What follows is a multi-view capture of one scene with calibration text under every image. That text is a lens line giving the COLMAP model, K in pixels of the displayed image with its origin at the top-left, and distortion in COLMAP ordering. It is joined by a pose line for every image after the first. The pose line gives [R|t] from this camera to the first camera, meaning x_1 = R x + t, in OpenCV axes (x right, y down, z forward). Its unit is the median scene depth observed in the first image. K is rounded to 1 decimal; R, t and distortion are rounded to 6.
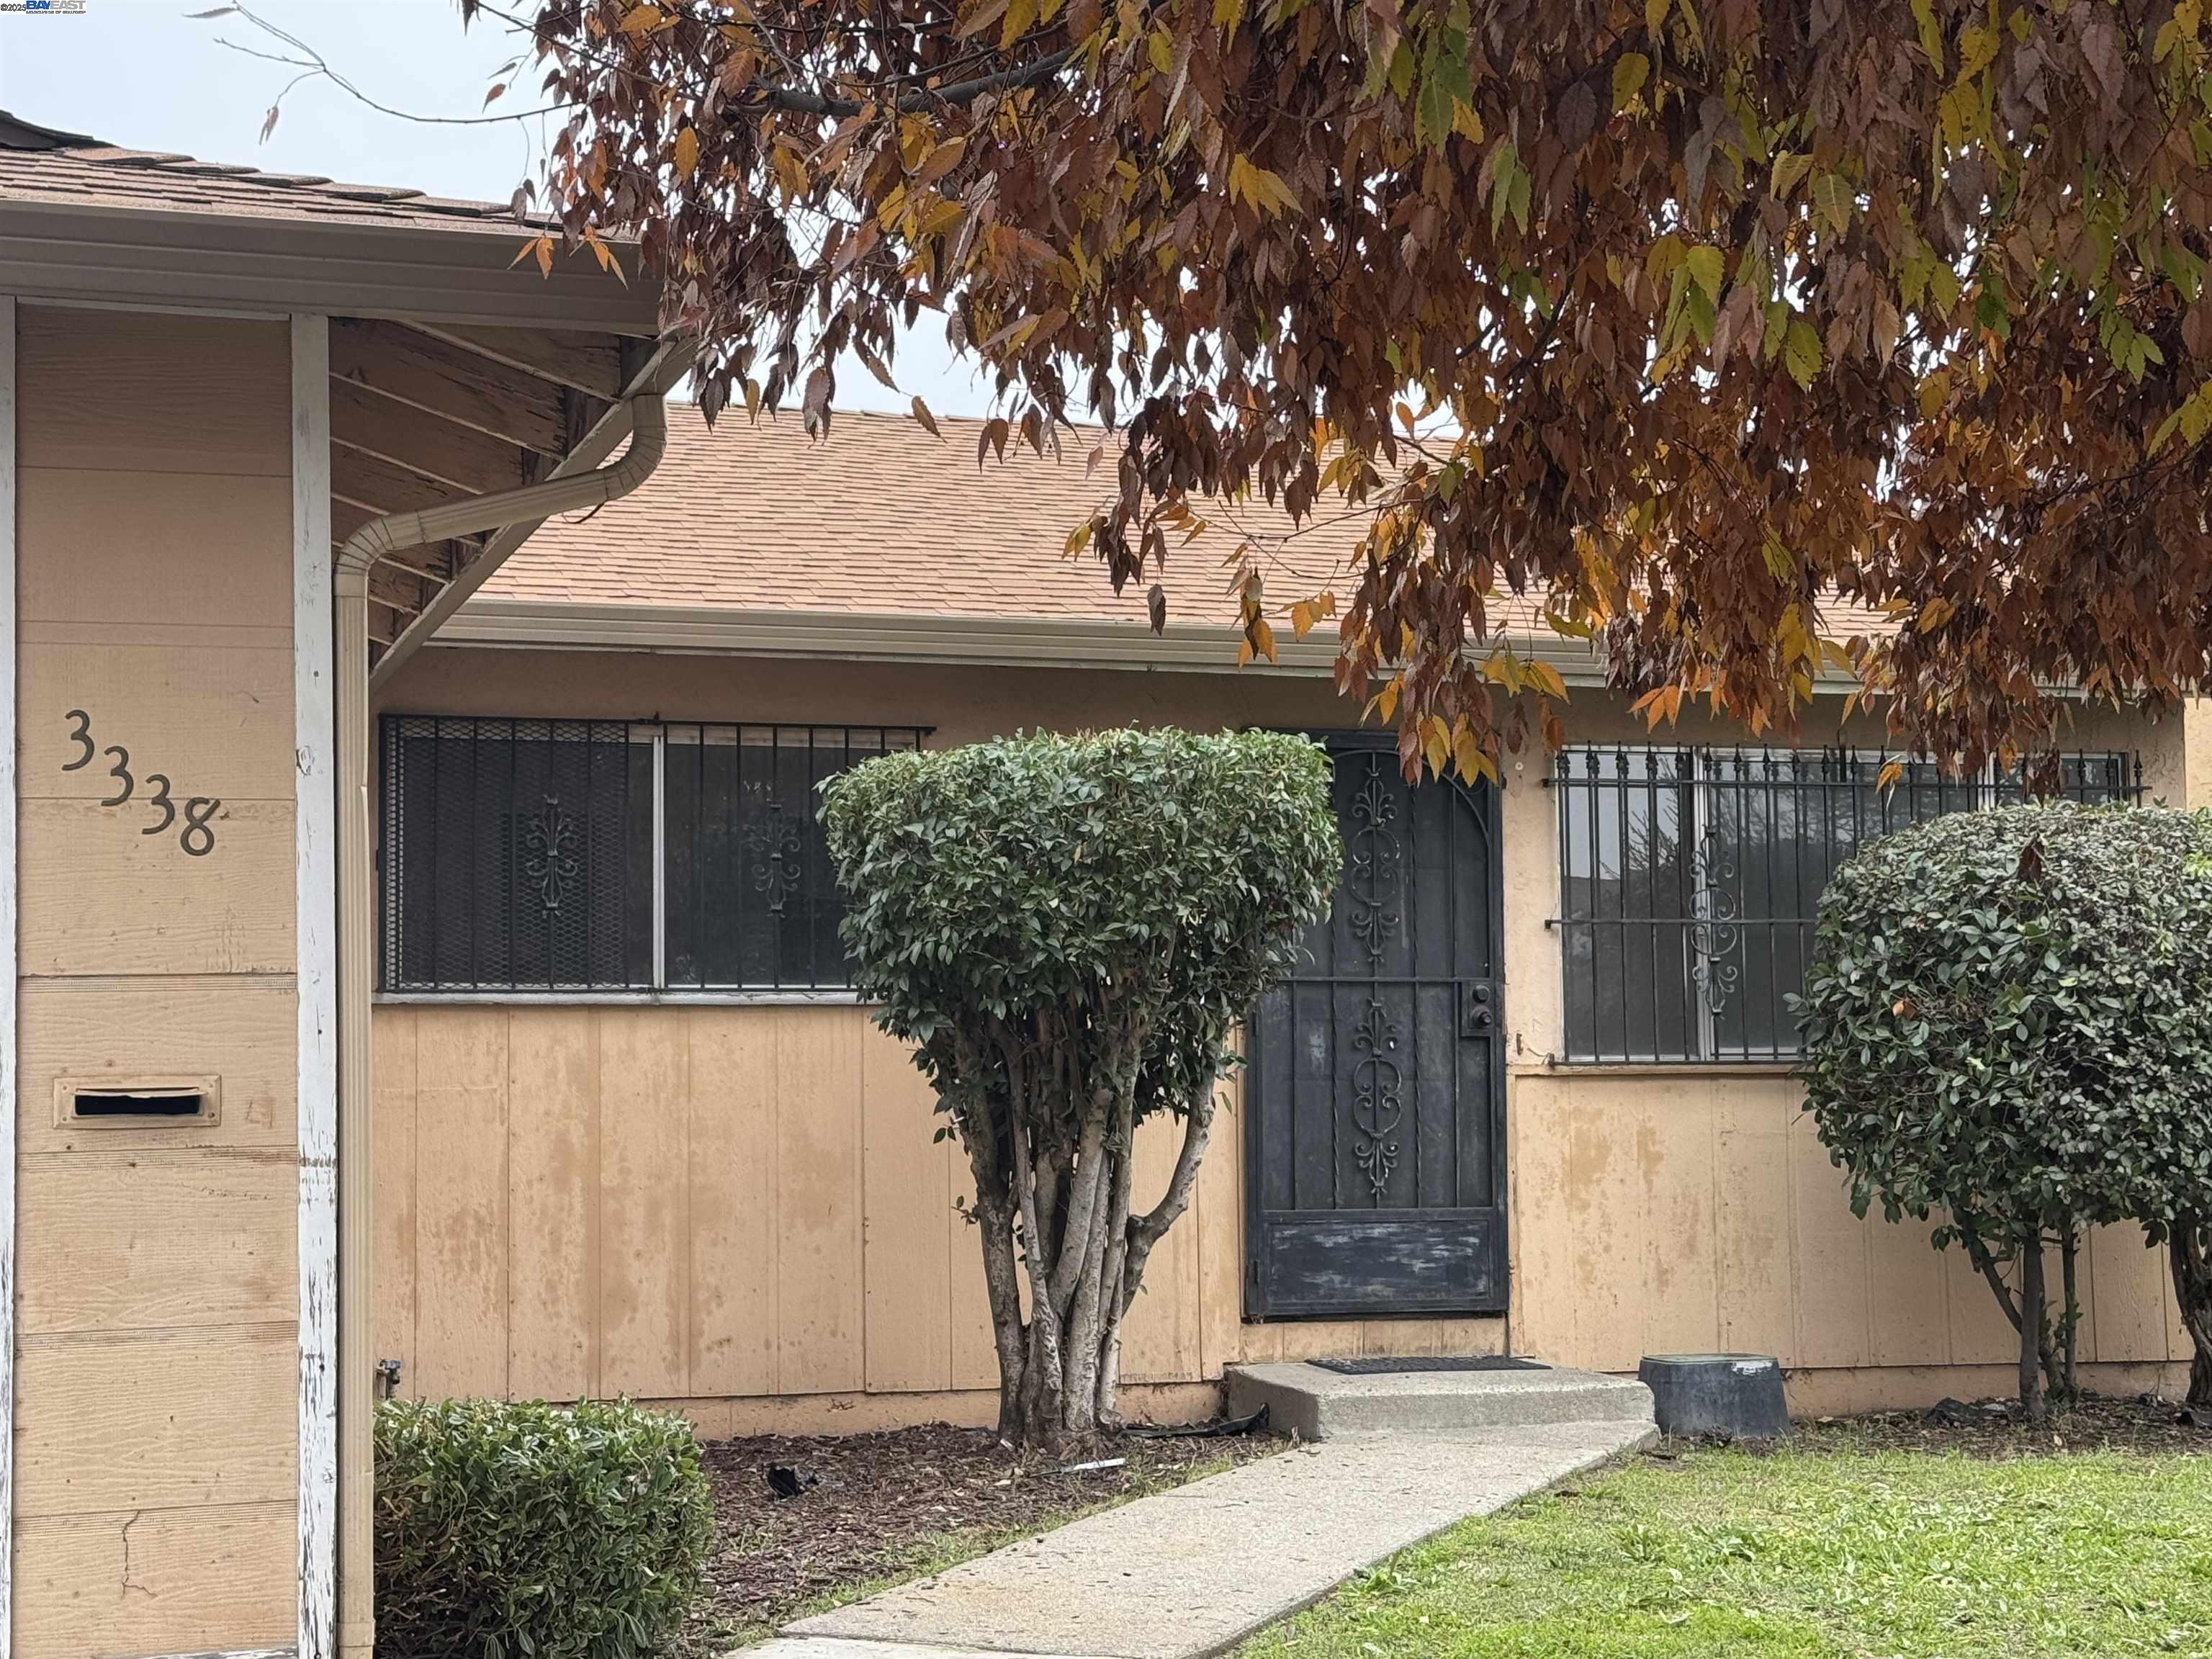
lens RADIAL K [[3713.1, 0, 1100.0], [0, 3713.1, 837.3], [0, 0, 1]] dist [0.089780, 0.000000]
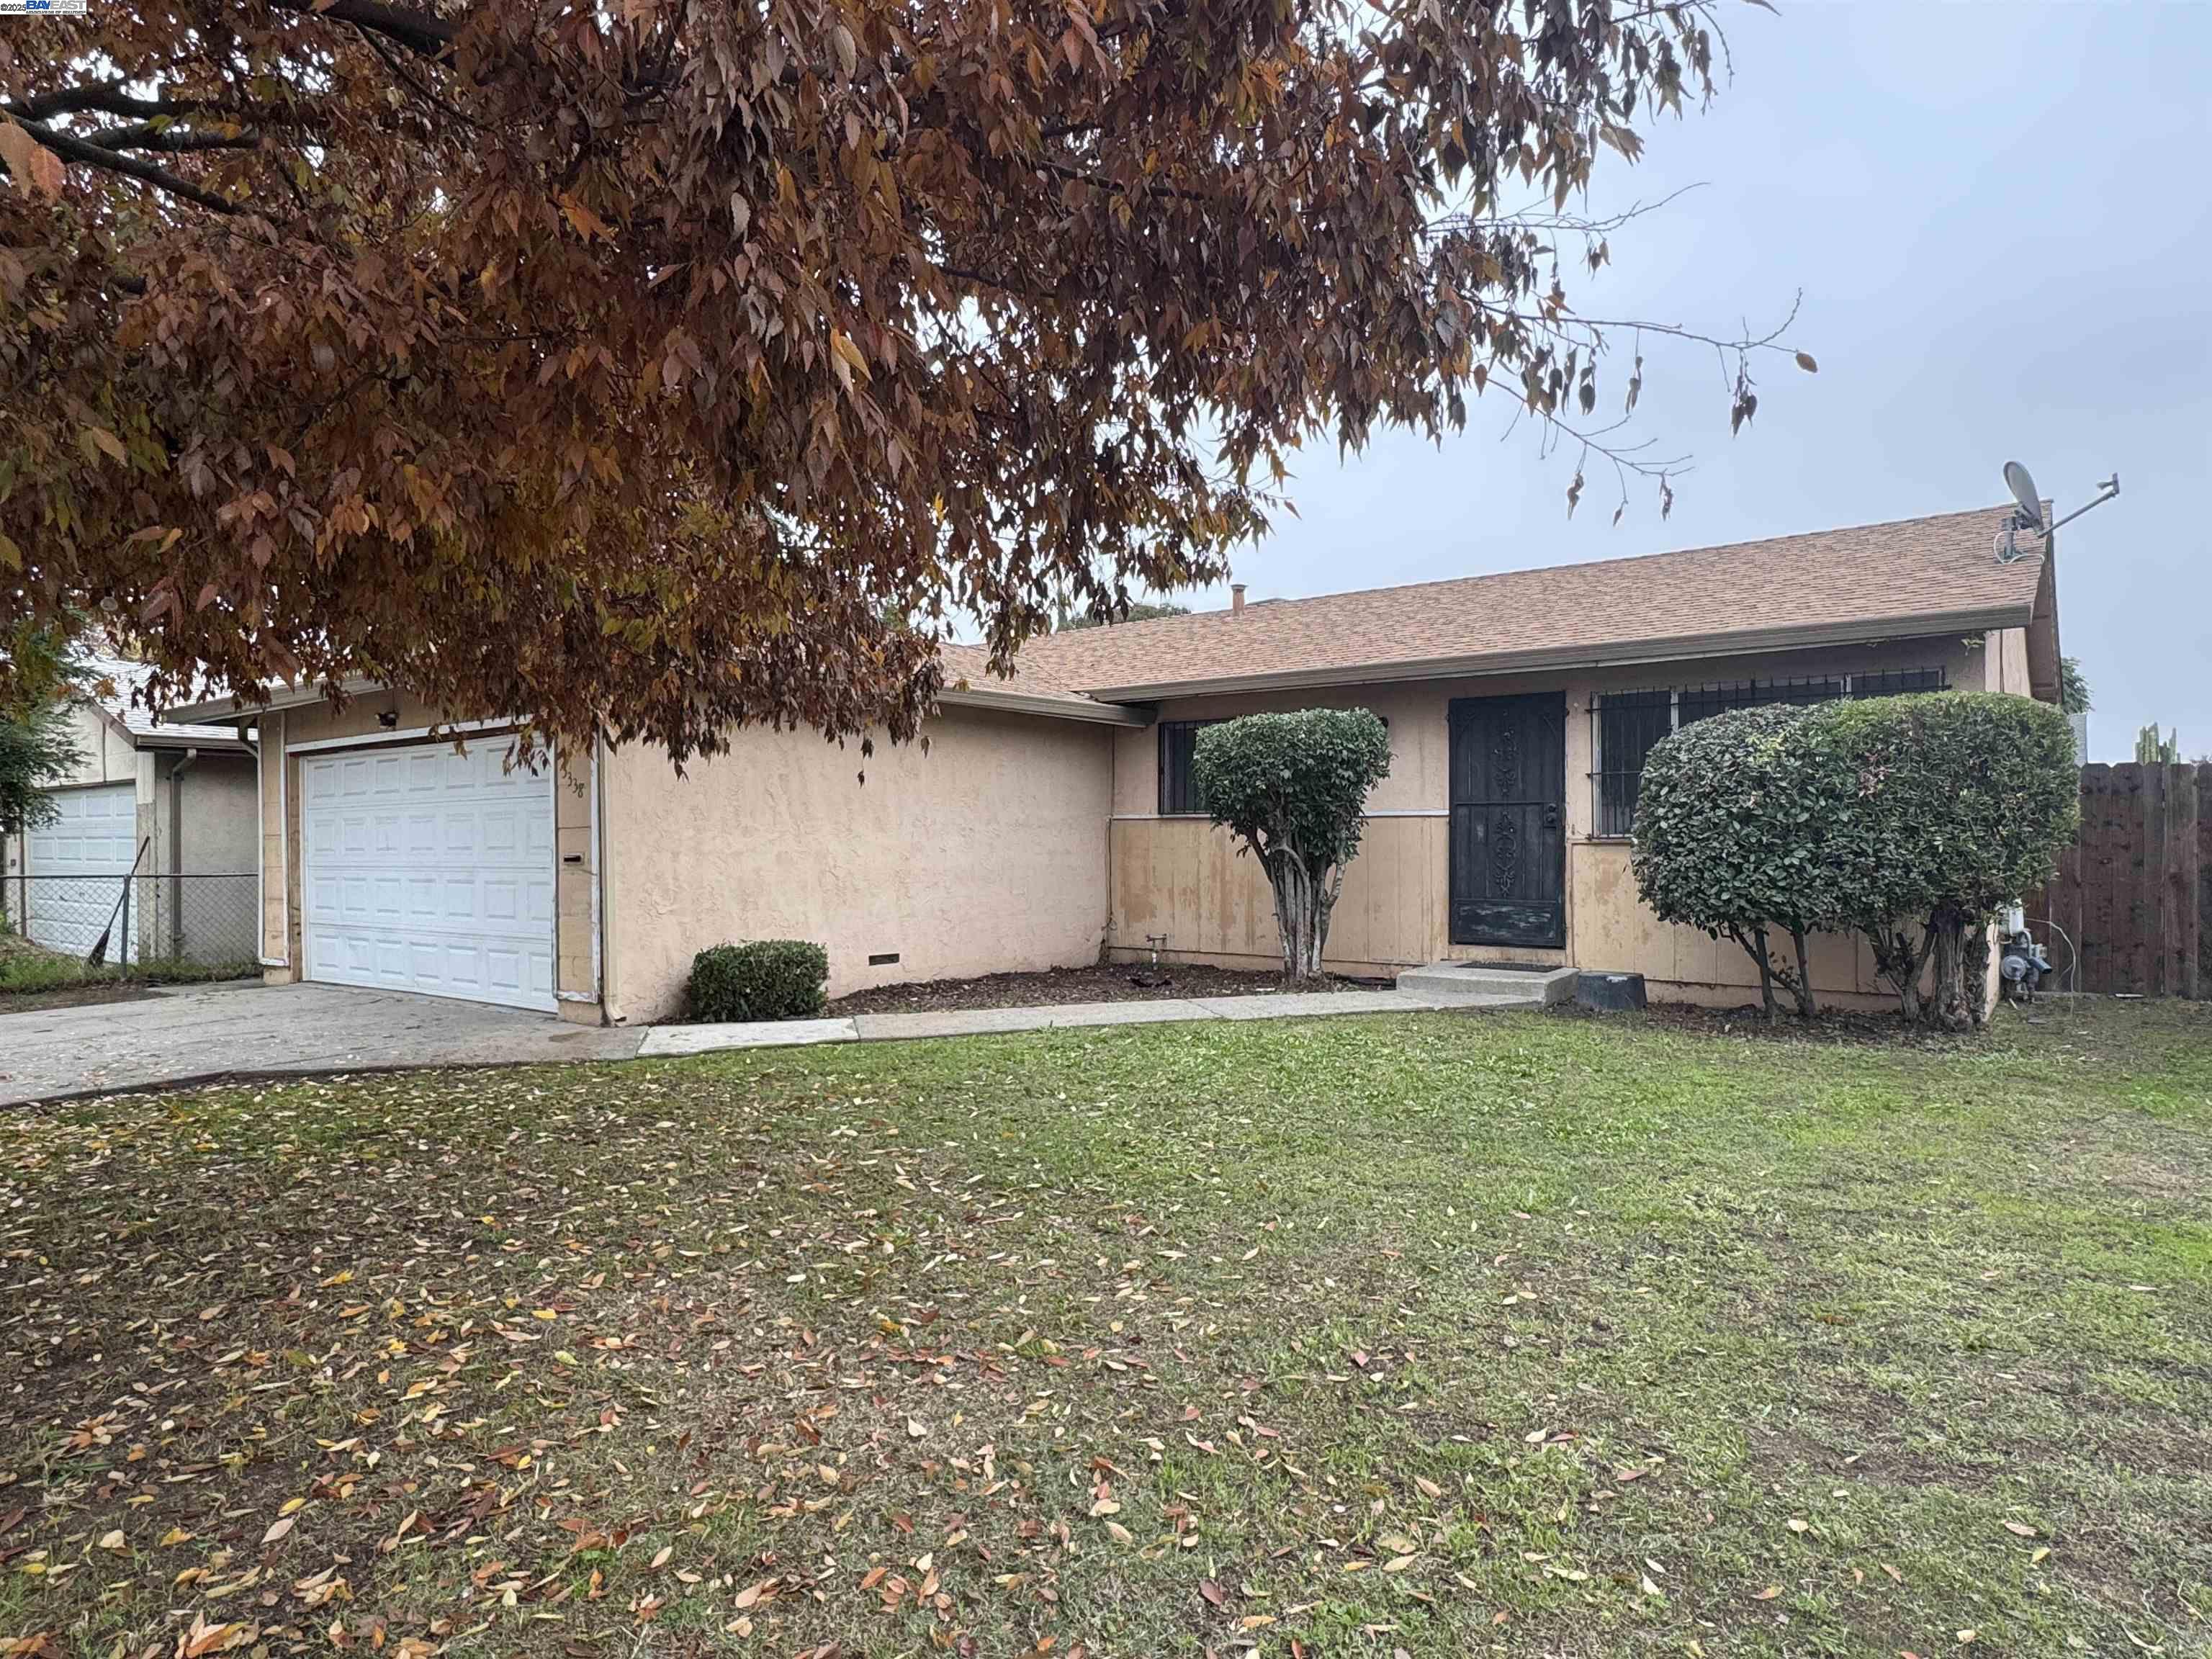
lens RADIAL K [[1300.9, 0, 1098.1], [0, 1300.9, 843.1], [0, 0, 1]] dist [-0.003183, 0.000403]
pose [[0.579200, 0.006776, -0.815158, 0.638544], [0.058644, 0.997028, 0.049957, 0.008522], [0.813074, -0.076739, 0.577081, 0.339421]]
